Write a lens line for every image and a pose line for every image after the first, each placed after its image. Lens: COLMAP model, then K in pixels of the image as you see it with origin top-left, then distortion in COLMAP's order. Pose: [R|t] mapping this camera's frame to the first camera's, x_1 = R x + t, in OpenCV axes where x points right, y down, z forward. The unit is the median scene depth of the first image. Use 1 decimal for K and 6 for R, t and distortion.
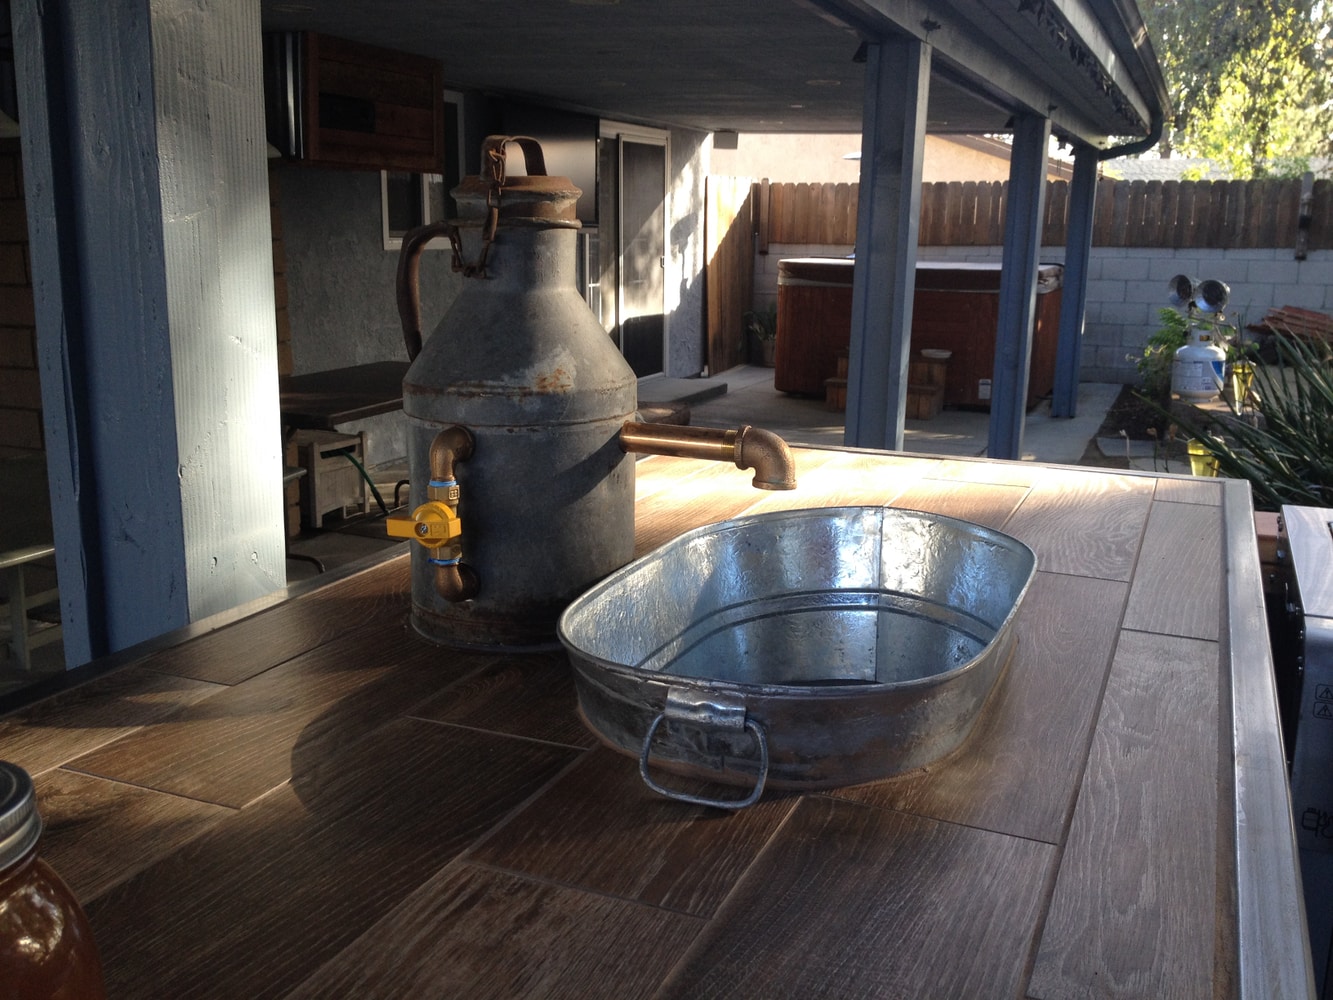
lens RADIAL K [[1228.4, 0, 666.5], [0, 1228.4, 500.0], [0, 0, 1]] dist [0.117031, -0.265751]
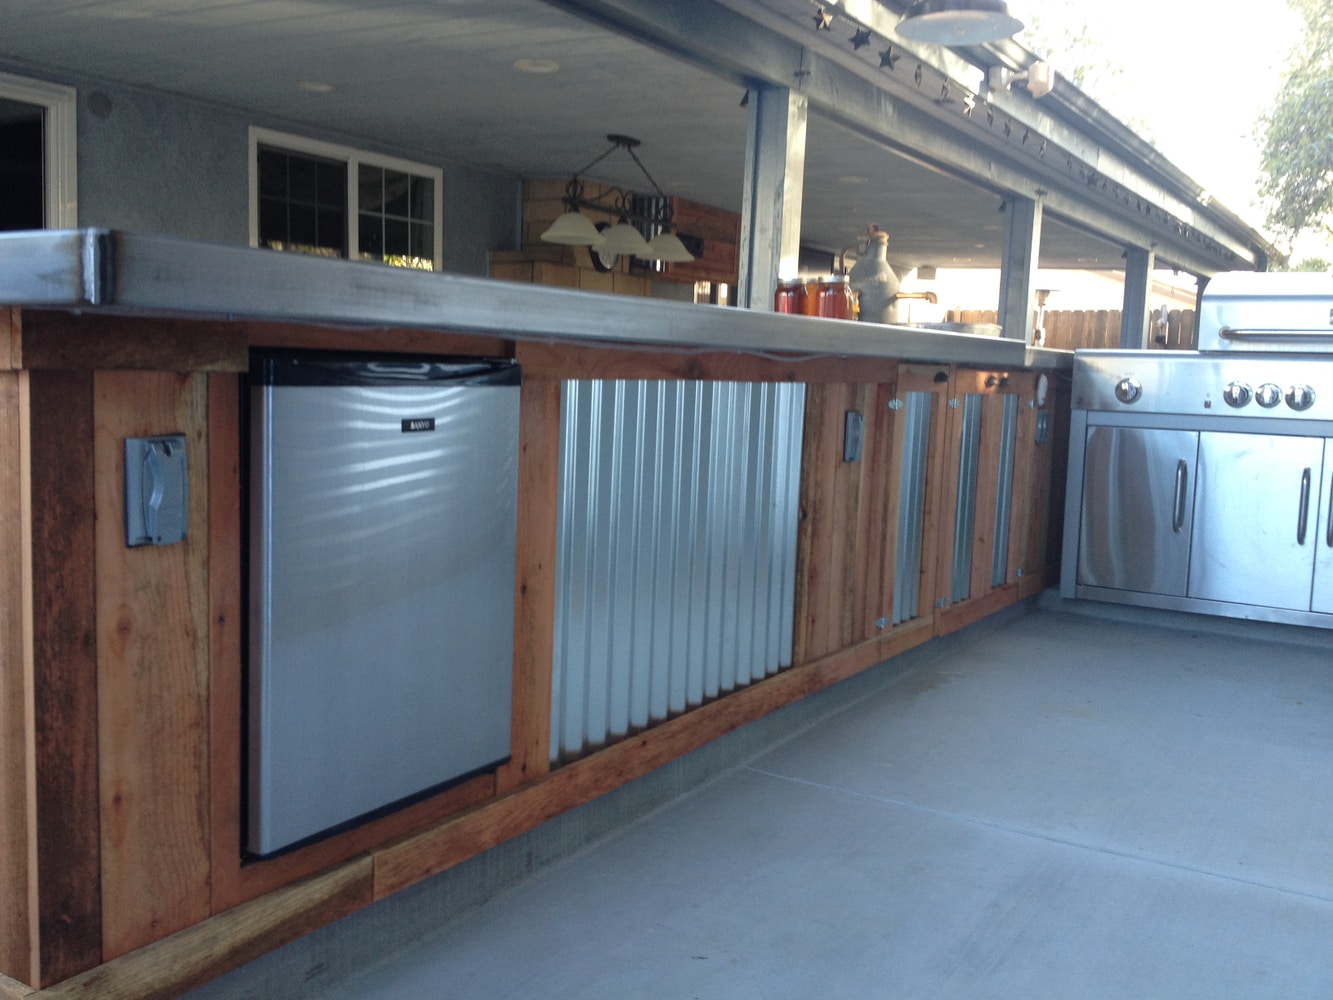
lens RADIAL K [[1228.4, 0, 666.5], [0, 1228.4, 500.0], [0, 0, 1]] dist [0.117031, -0.265751]
pose [[0.987380, 0.037816, -0.153786, -0.024086], [-0.055685, 0.991965, -0.113601, 0.201993], [0.148254, 0.120731, 0.981552, -0.543719]]
